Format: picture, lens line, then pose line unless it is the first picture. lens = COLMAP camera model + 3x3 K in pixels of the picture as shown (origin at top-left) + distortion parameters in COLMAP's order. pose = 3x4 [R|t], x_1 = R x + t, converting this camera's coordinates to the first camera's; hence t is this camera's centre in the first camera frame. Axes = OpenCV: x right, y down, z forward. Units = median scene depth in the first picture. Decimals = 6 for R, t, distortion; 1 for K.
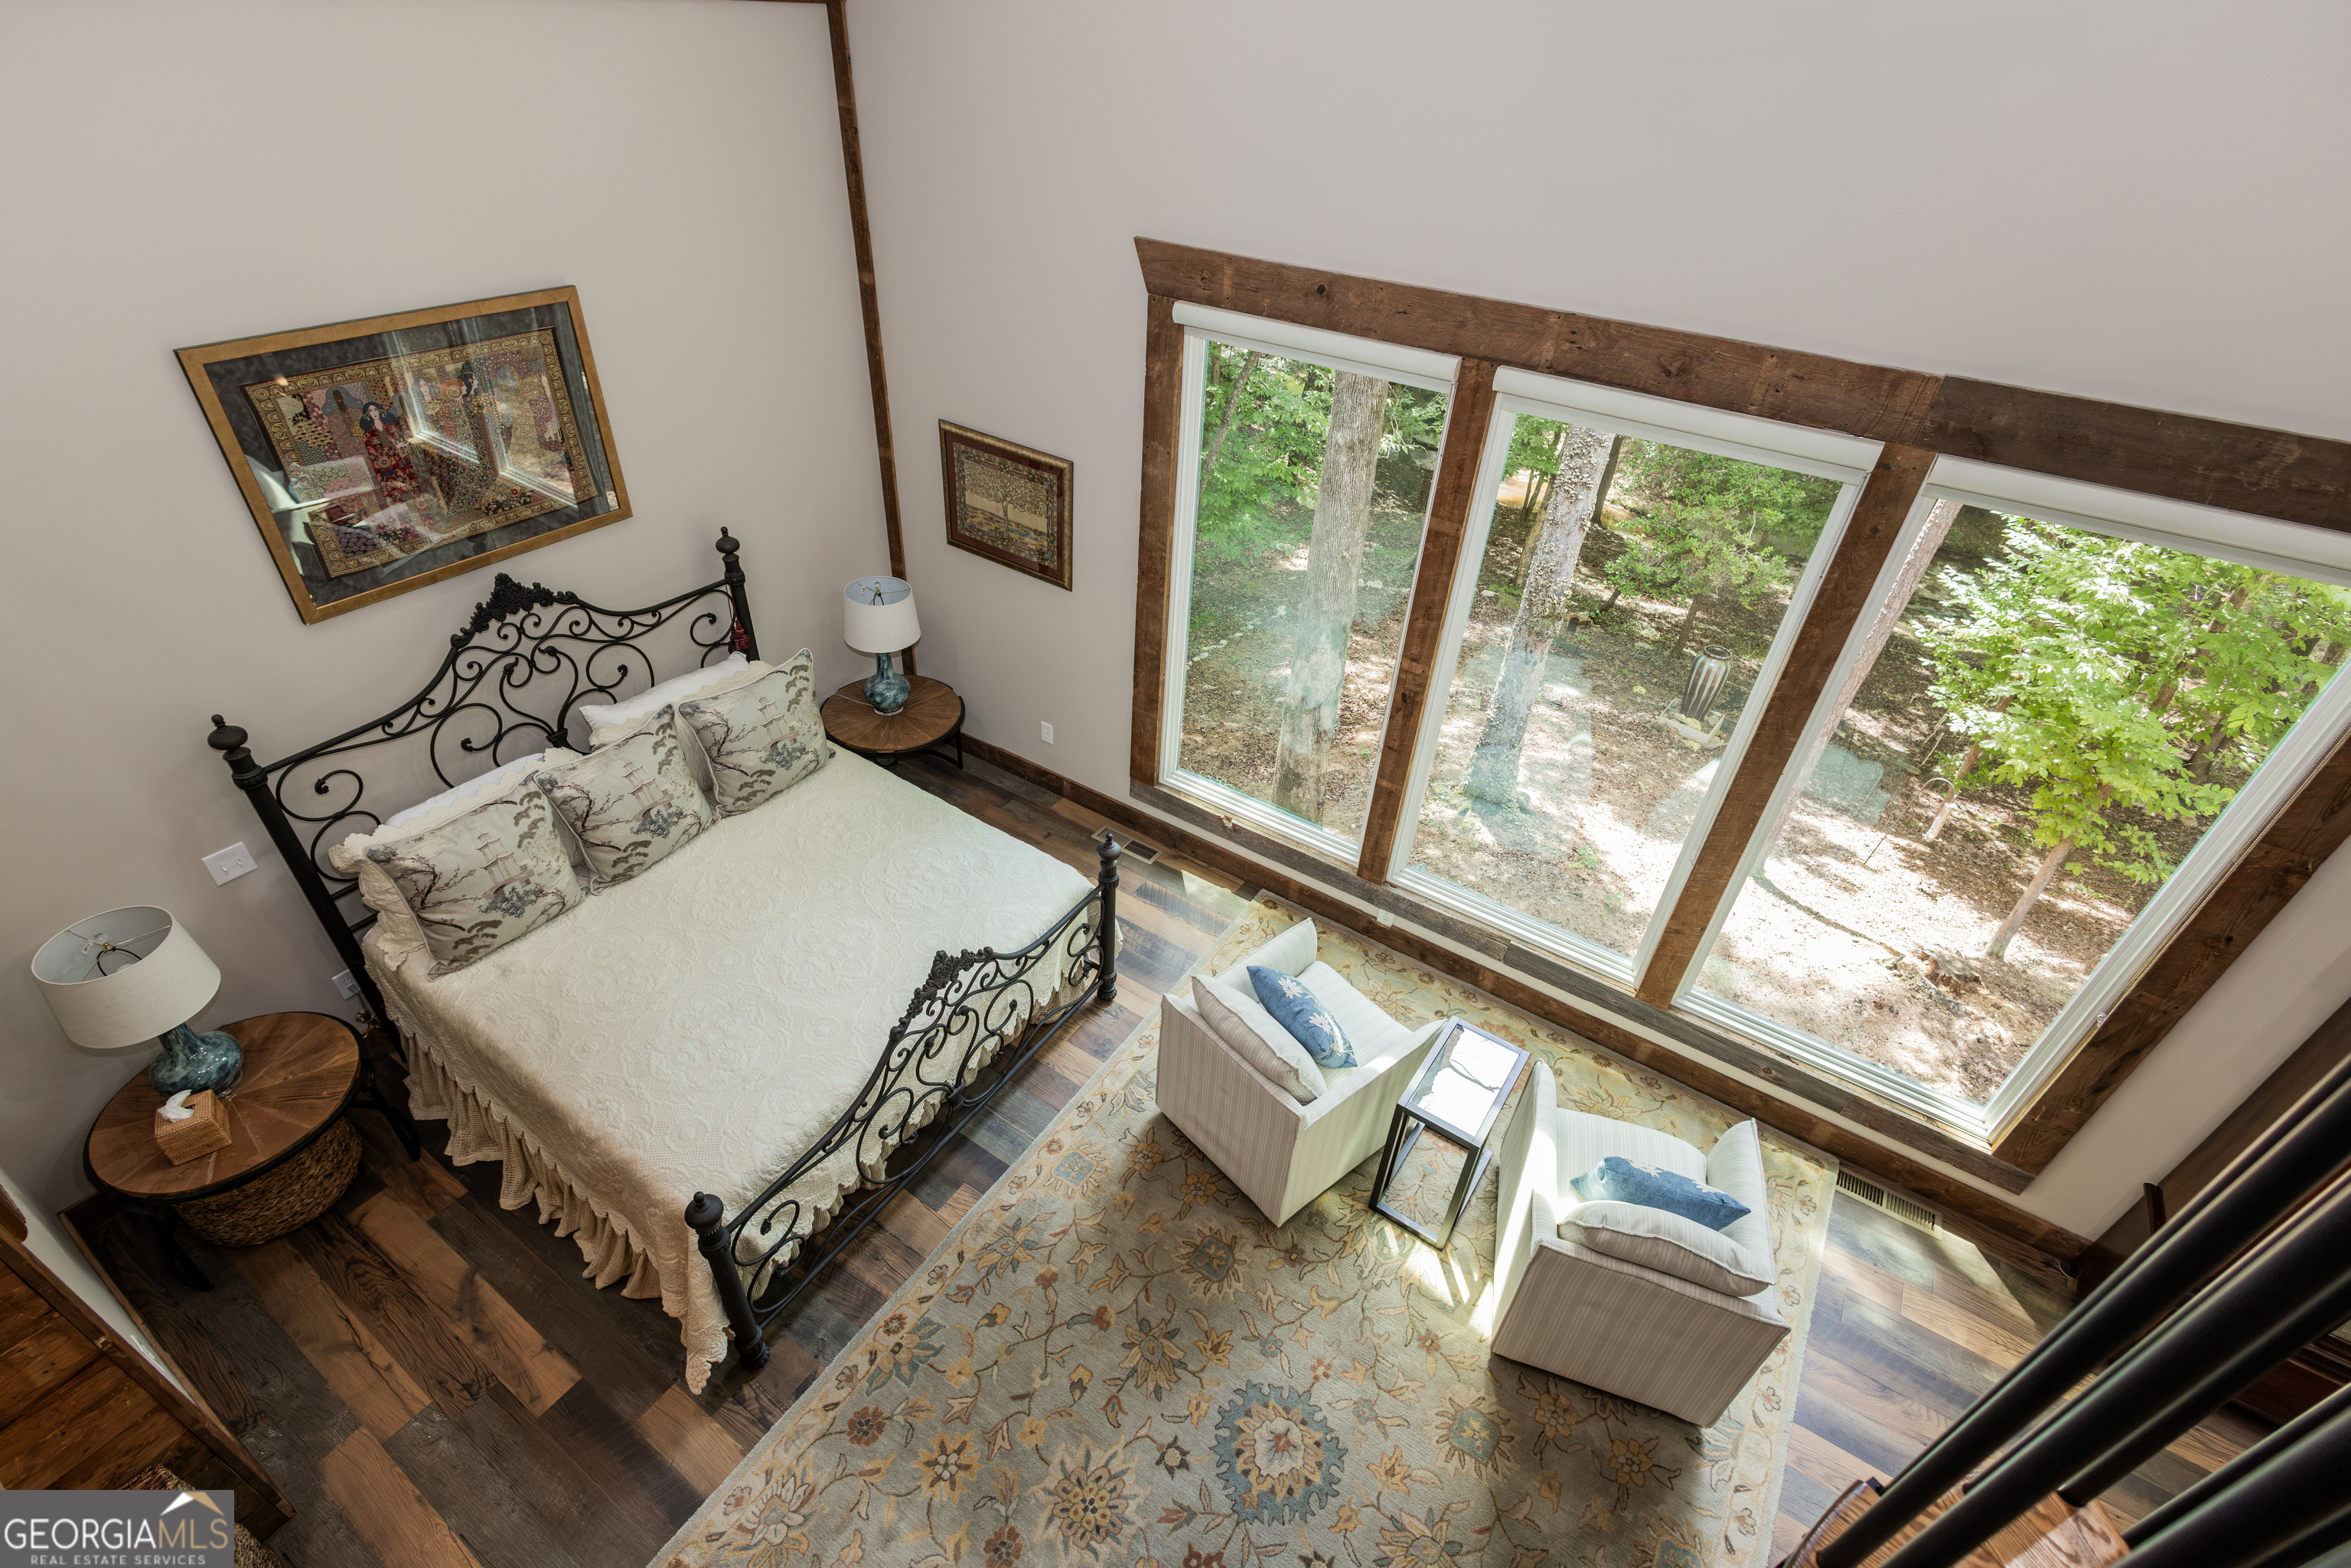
lens RADIAL K [[1072.1, 0, 1158.2], [0, 1072.1, 788.8], [0, 0, 1]] dist [0.011988, -0.000364]
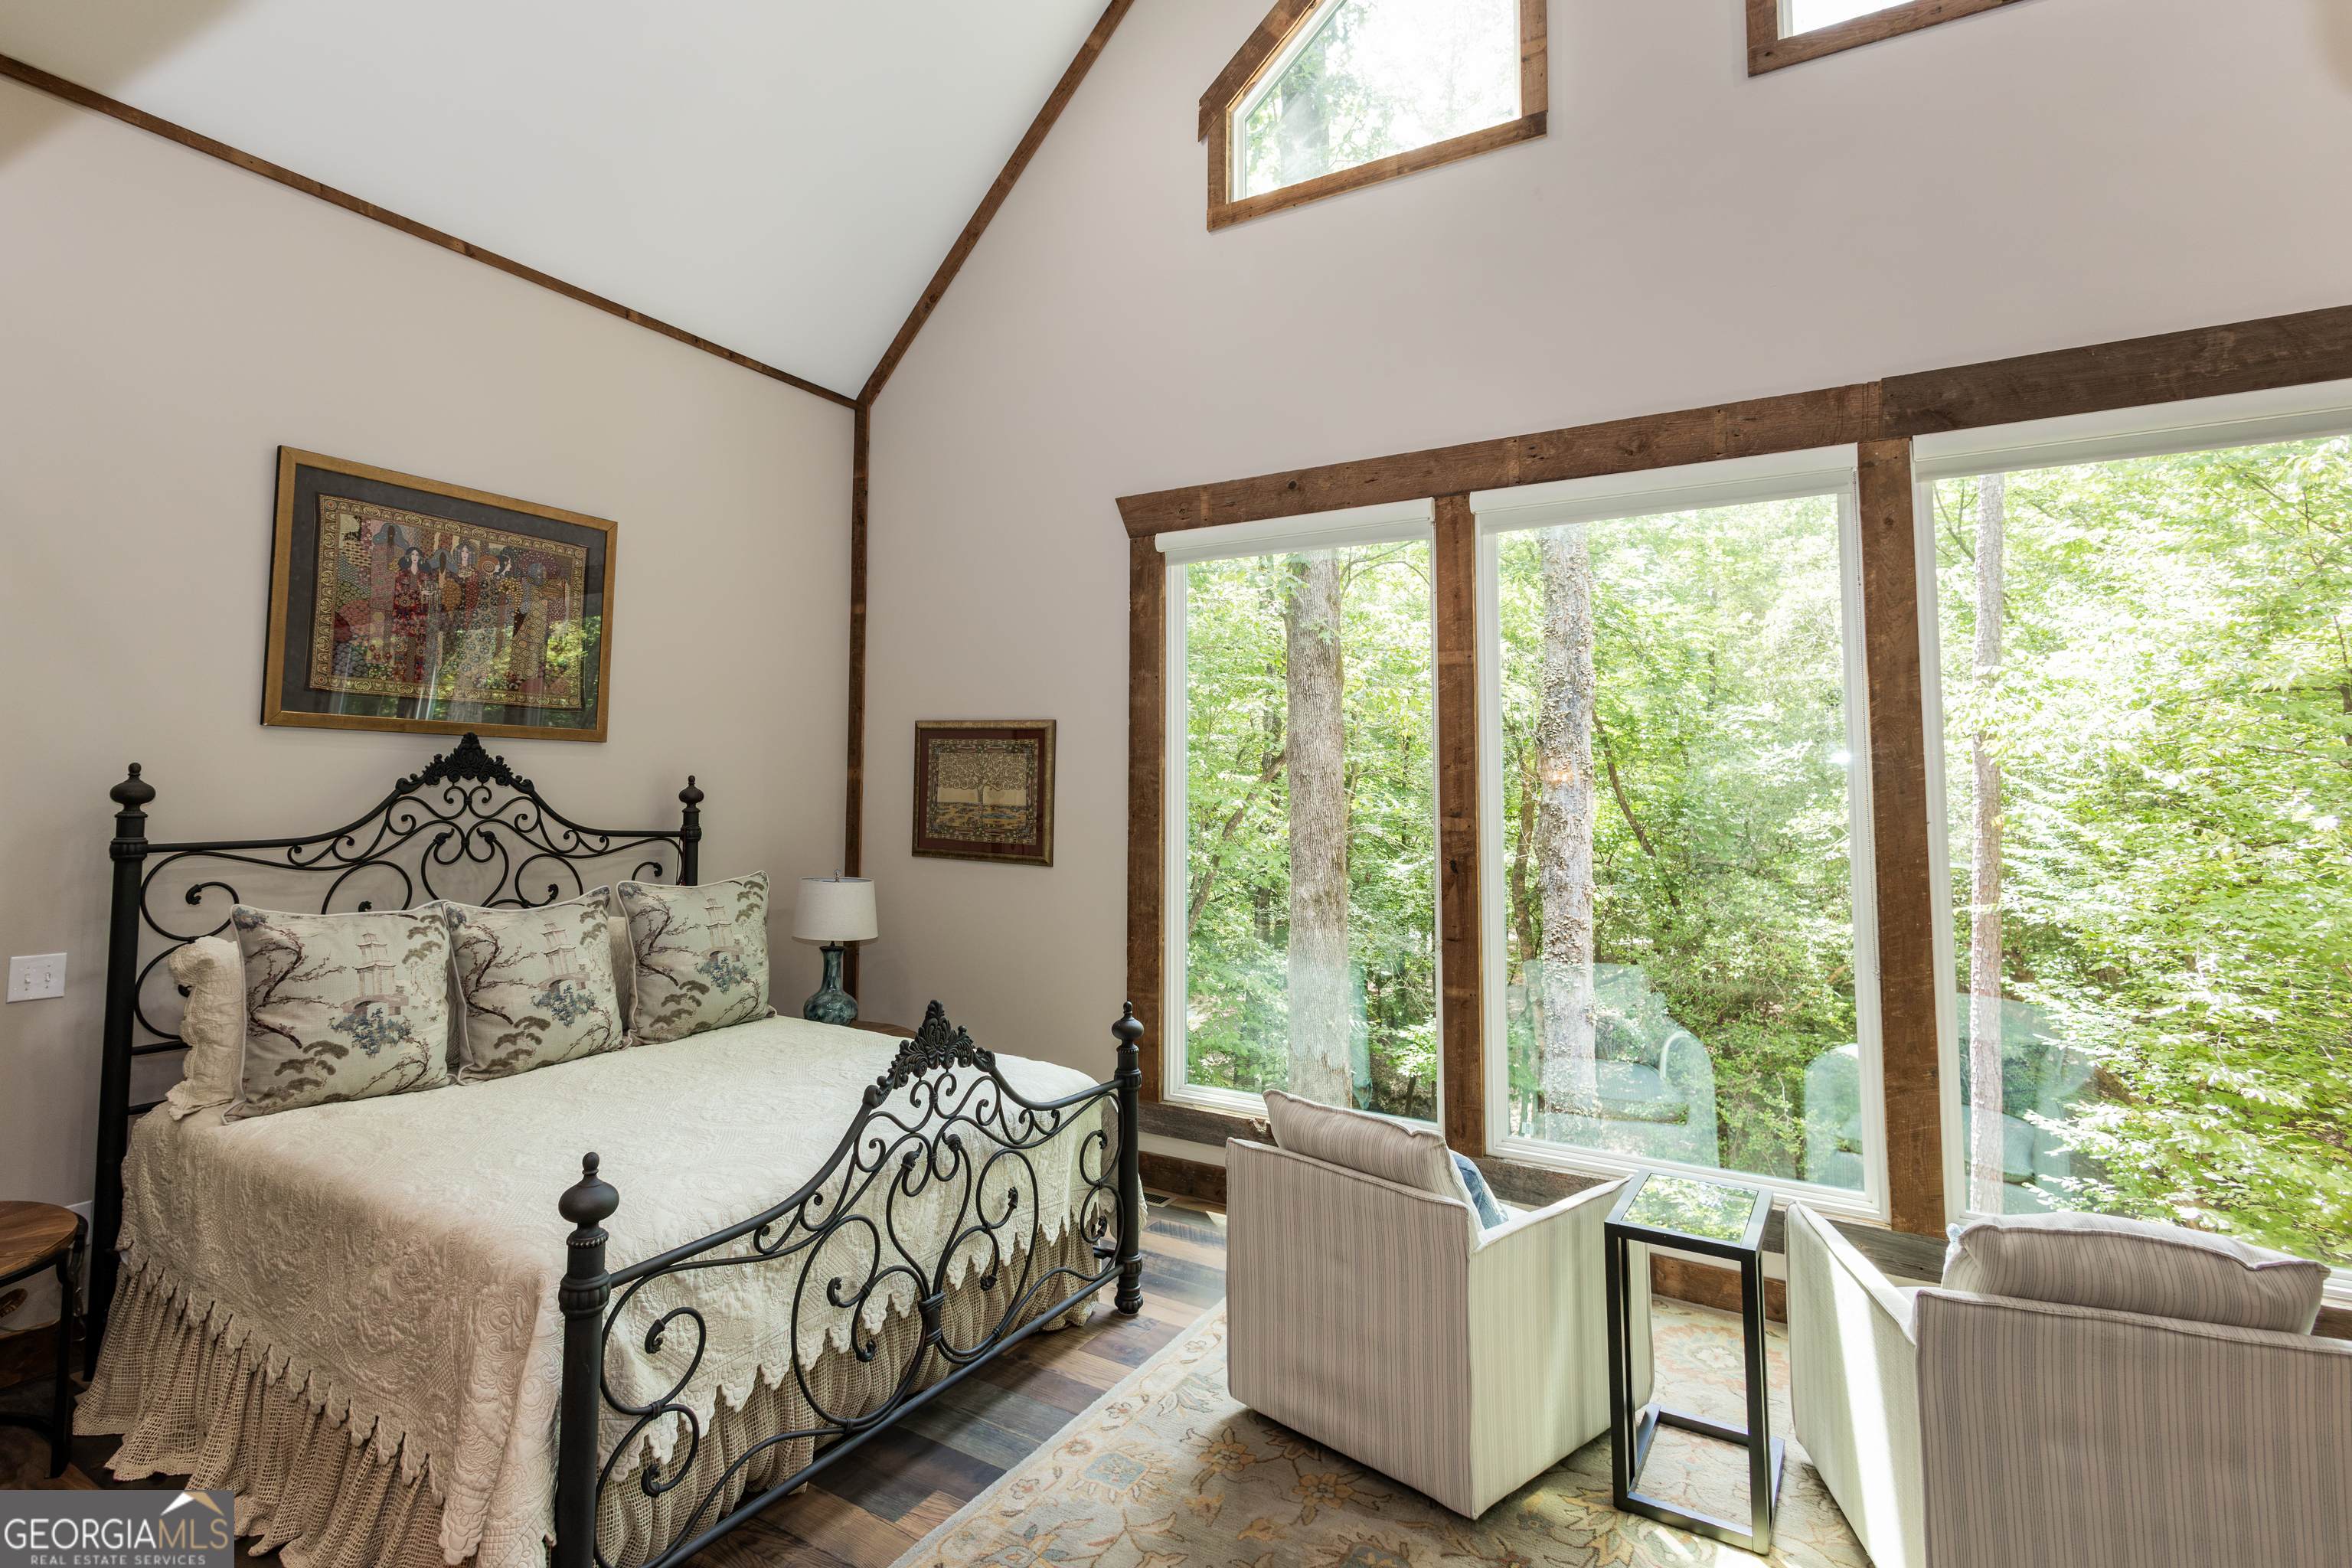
lens RADIAL K [[1189.4, 0, 1061.0], [0, 1189.4, 712.5], [0, 0, 1]] dist [0.012223, -0.000052]
pose [[0.999266, -0.037256, 0.008859, -0.096616], [0.034043, 0.758279, -0.651041, 0.458681], [0.017538, 0.650865, 0.758991, 0.194823]]
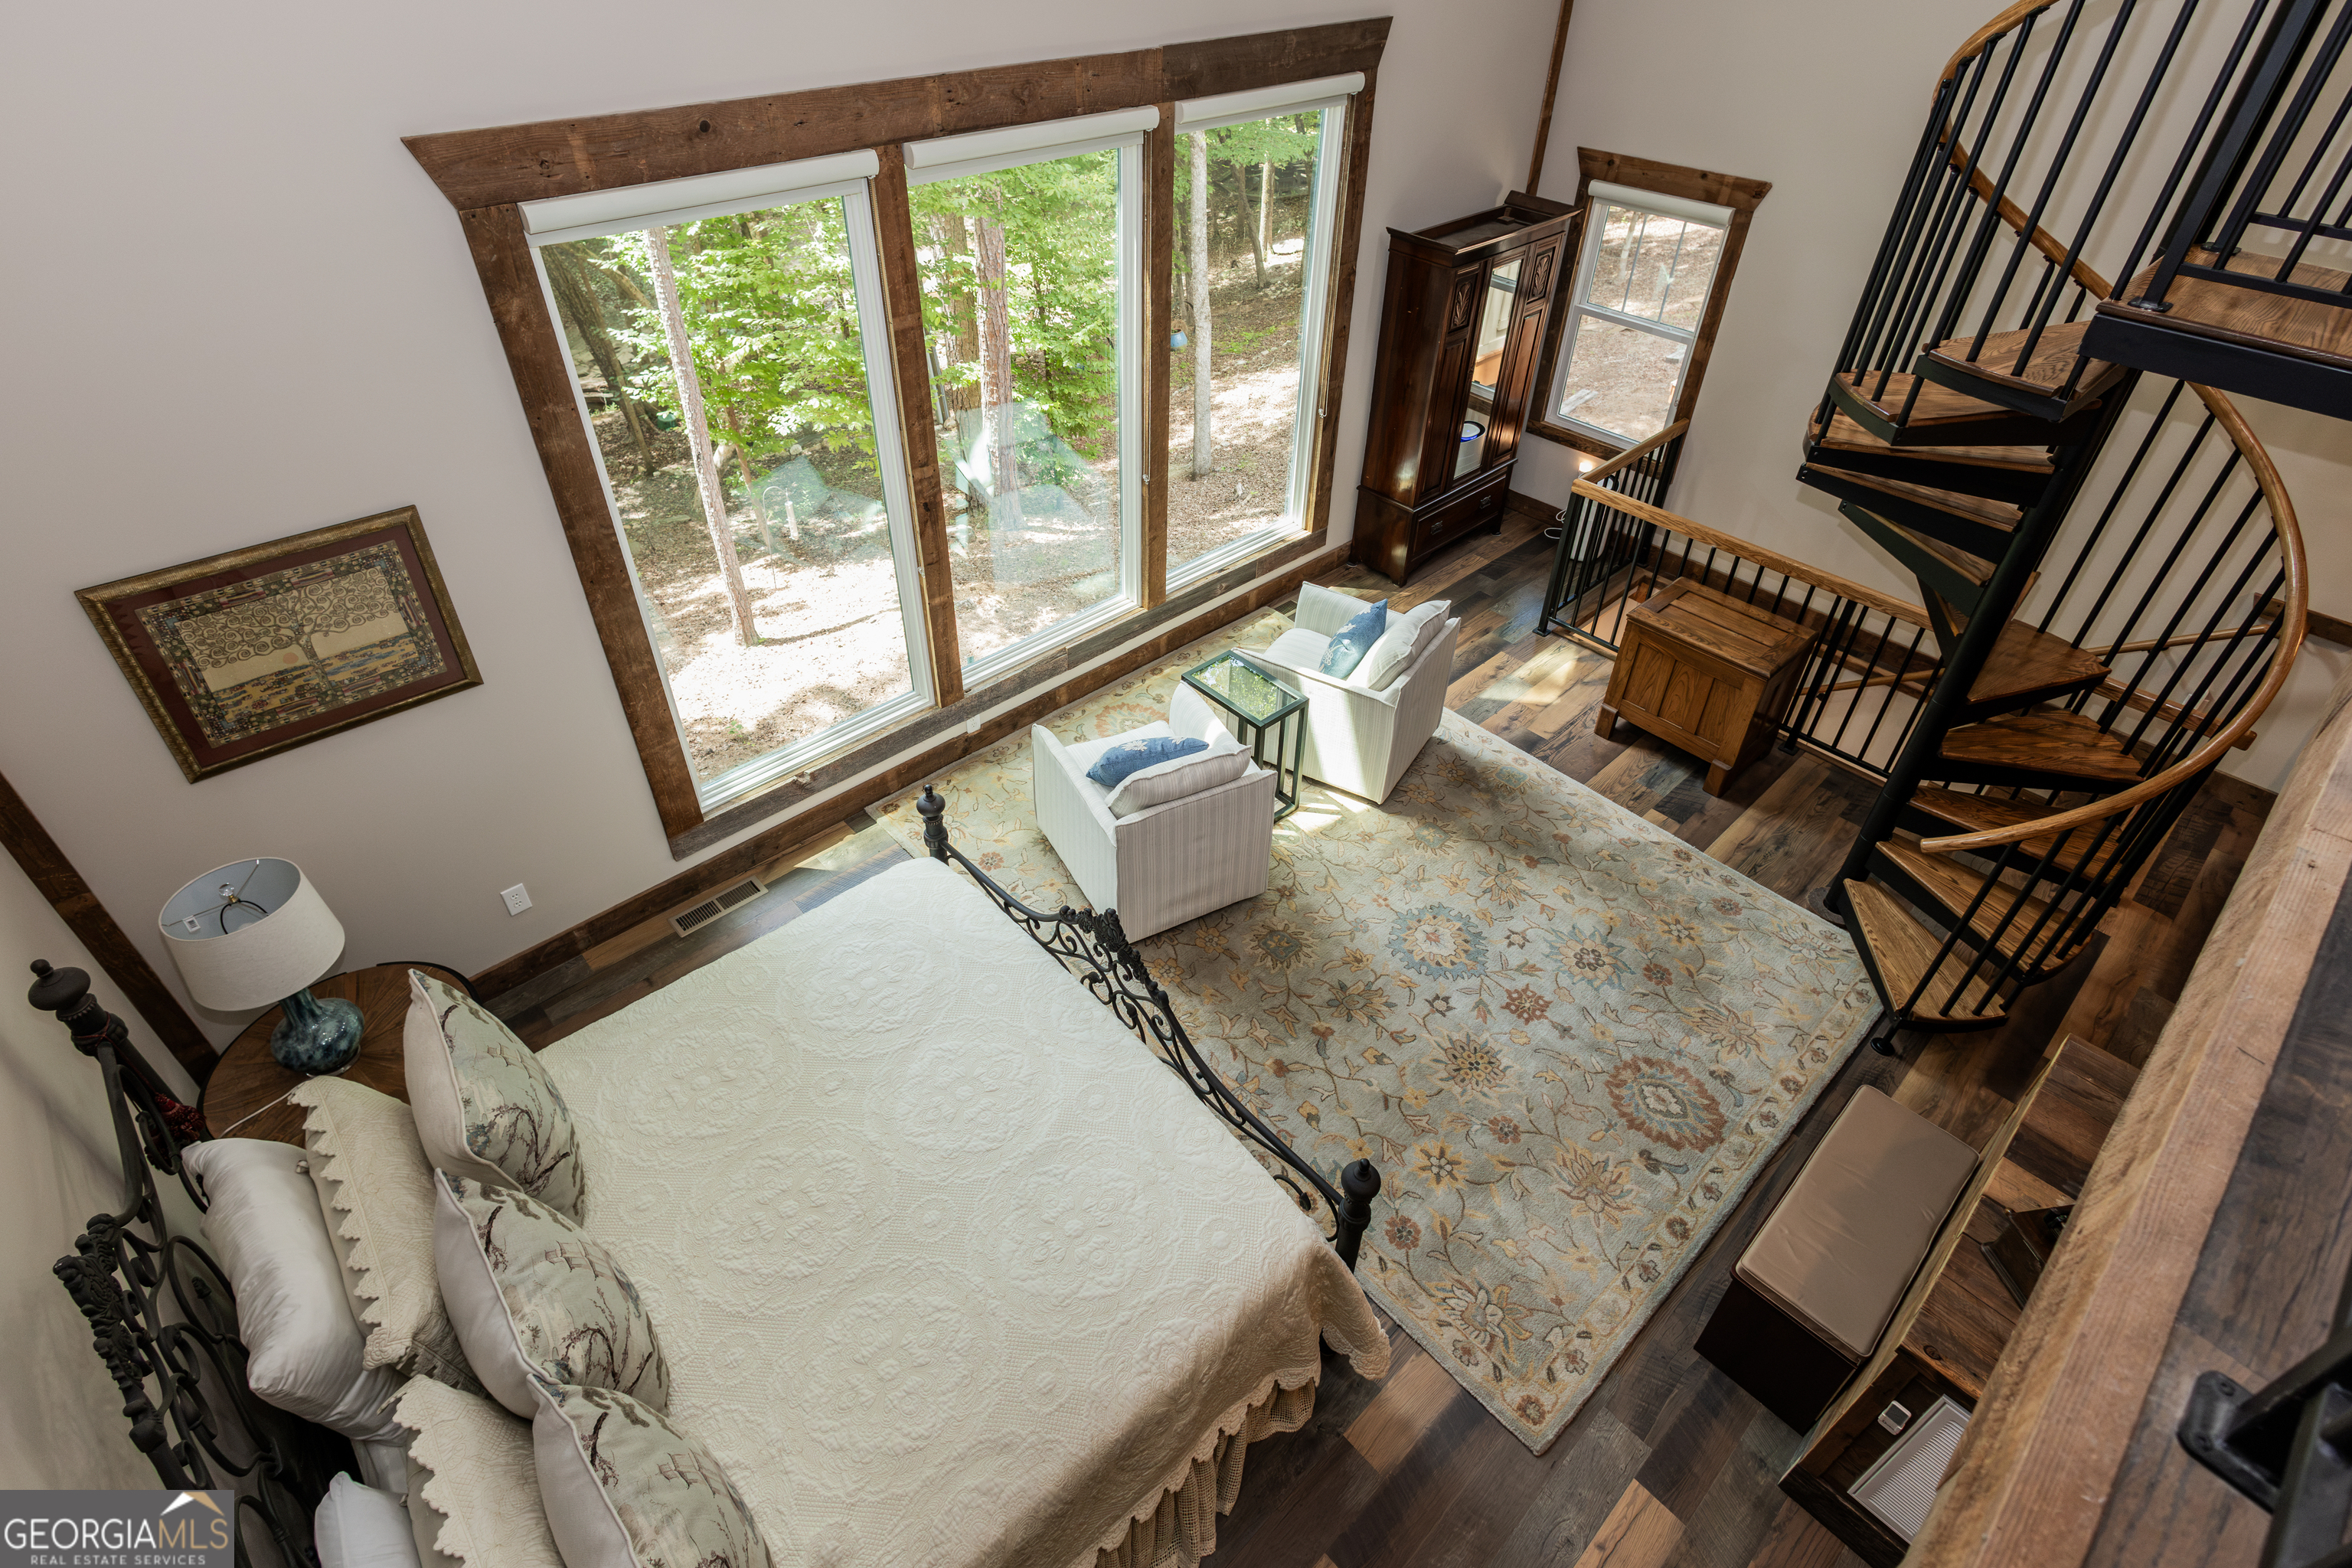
lens RADIAL K [[1165.0, 0, 1167.1], [0, 1165.0, 734.9], [0, 0, 1]] dist [0.011575, -0.001078]
pose [[0.227828, -0.630149, 0.742298, -0.688736], [0.579182, 0.700519, 0.416918, -0.272318], [-0.782715, 0.334940, 0.524569, 0.349767]]
